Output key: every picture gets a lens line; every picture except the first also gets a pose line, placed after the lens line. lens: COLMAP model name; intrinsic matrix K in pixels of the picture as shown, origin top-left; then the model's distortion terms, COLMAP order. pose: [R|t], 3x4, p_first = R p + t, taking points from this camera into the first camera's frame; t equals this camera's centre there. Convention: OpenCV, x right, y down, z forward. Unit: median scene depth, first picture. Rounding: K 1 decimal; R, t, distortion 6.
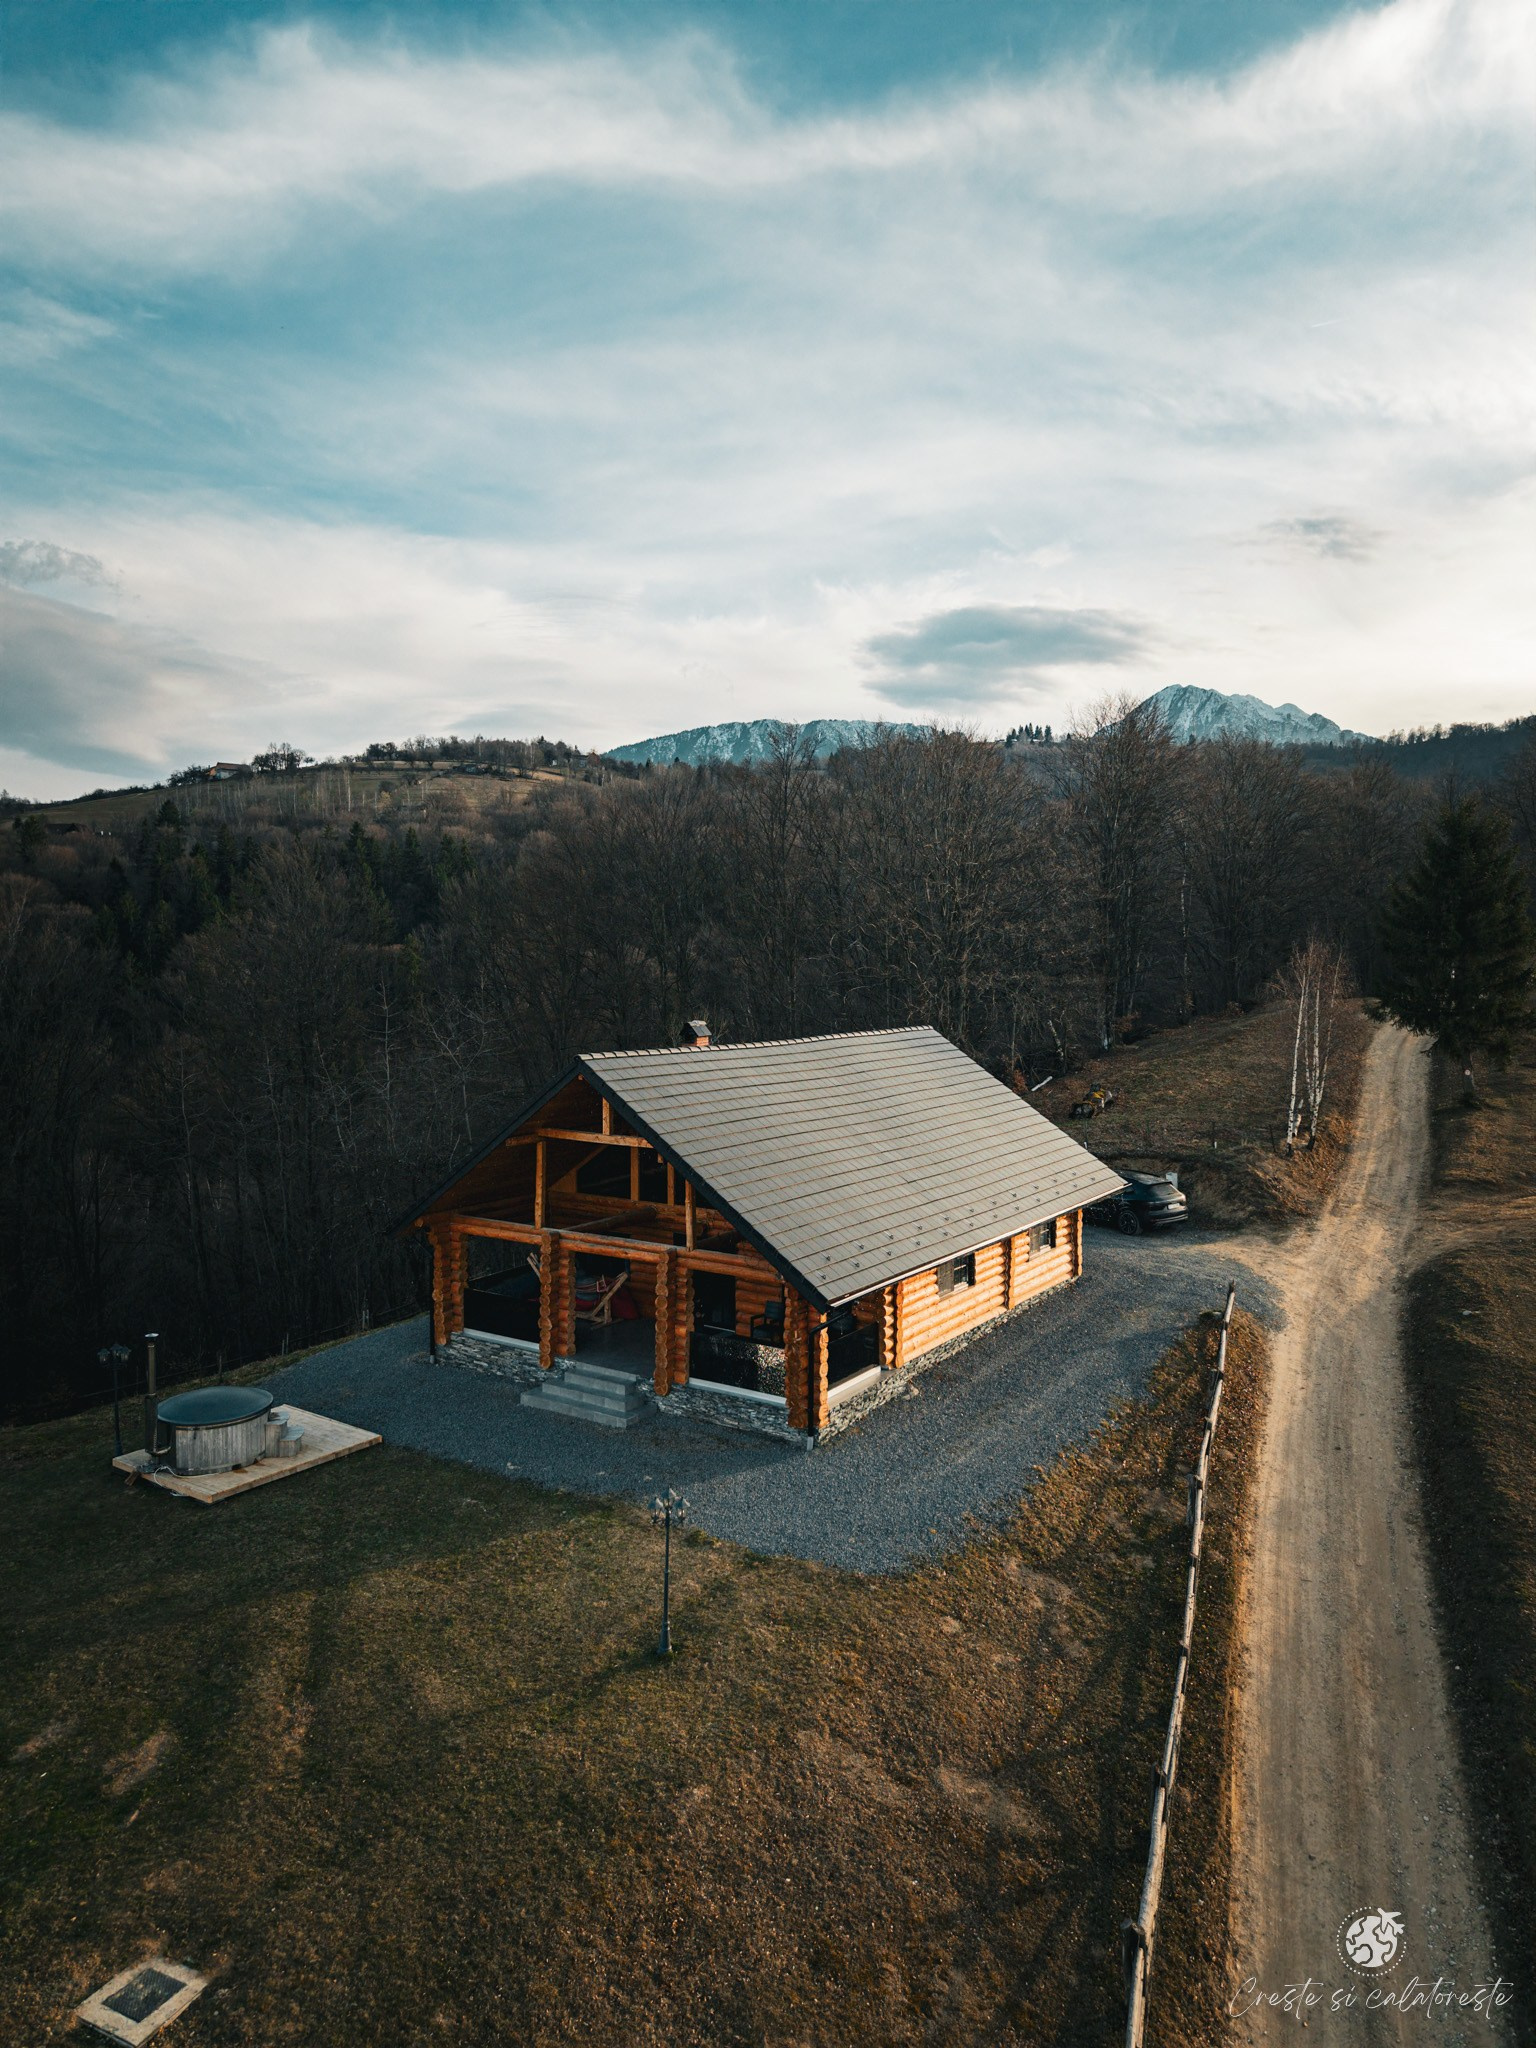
lens RADIAL K [[1378.6, 0, 776.0], [0, 1378.6, 1015.2], [0, 0, 1]] dist [0.016512, -0.016014]
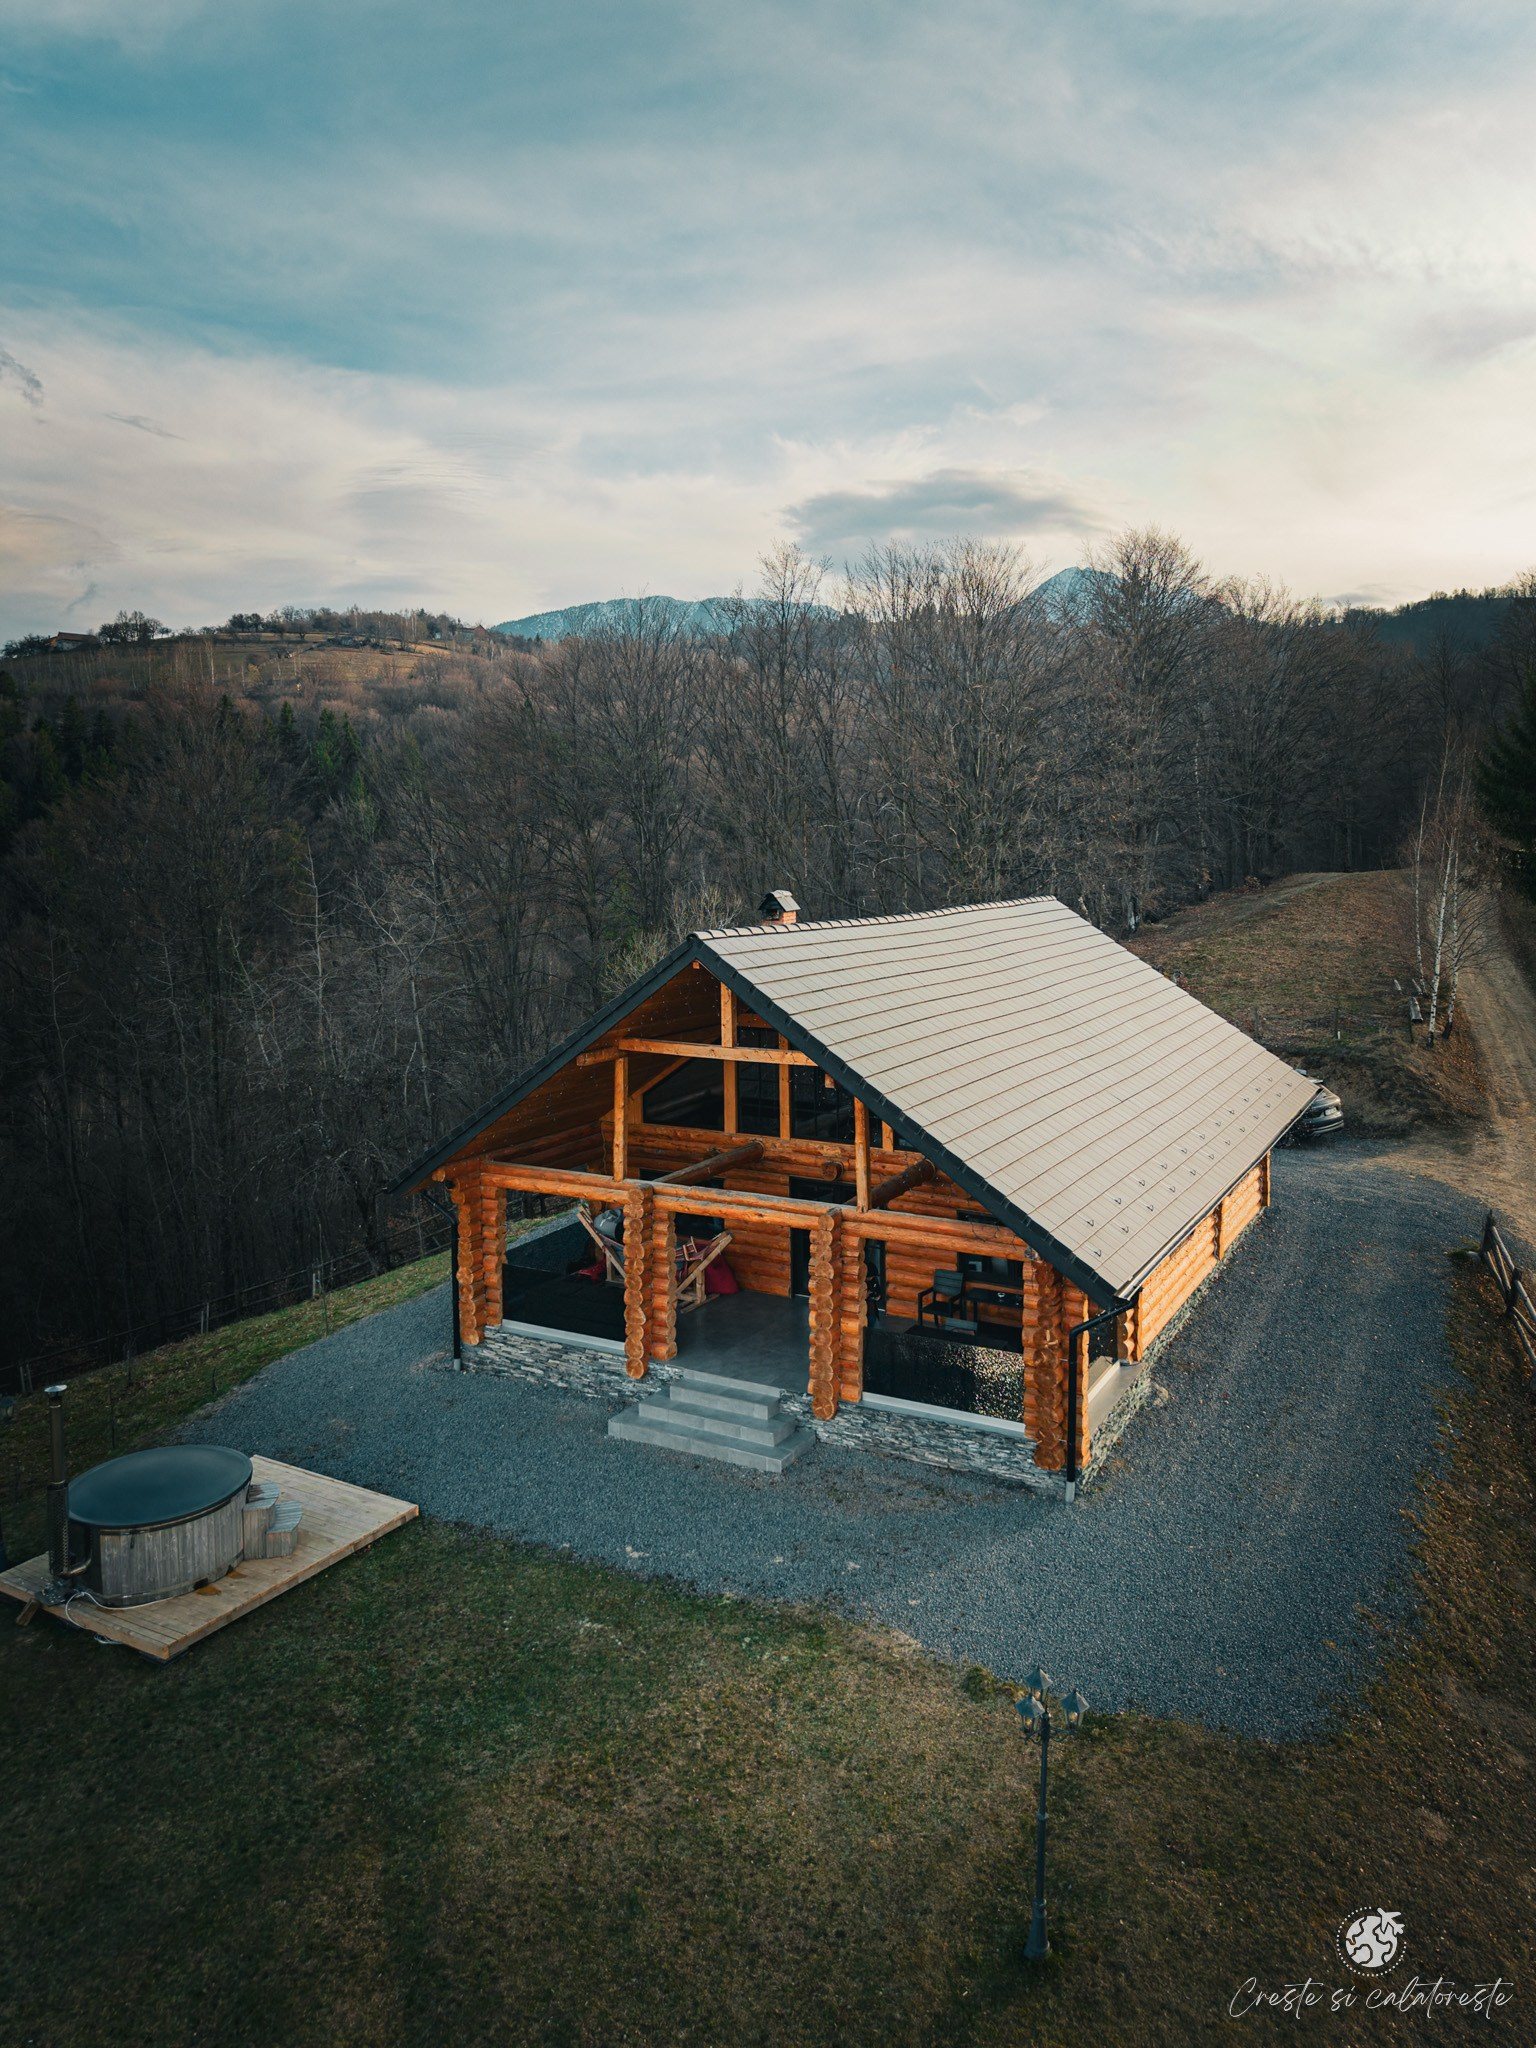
lens RADIAL K [[1416.6, 0, 828.1], [0, 1416.6, 942.9], [0, 0, 1]] dist [0.008423, -0.004839]
pose [[0.993932, -0.014096, 0.109090, -0.153063], [0.011108, 0.999548, 0.027952, 0.016286], [-0.109434, -0.026571, 0.993639, 0.294610]]
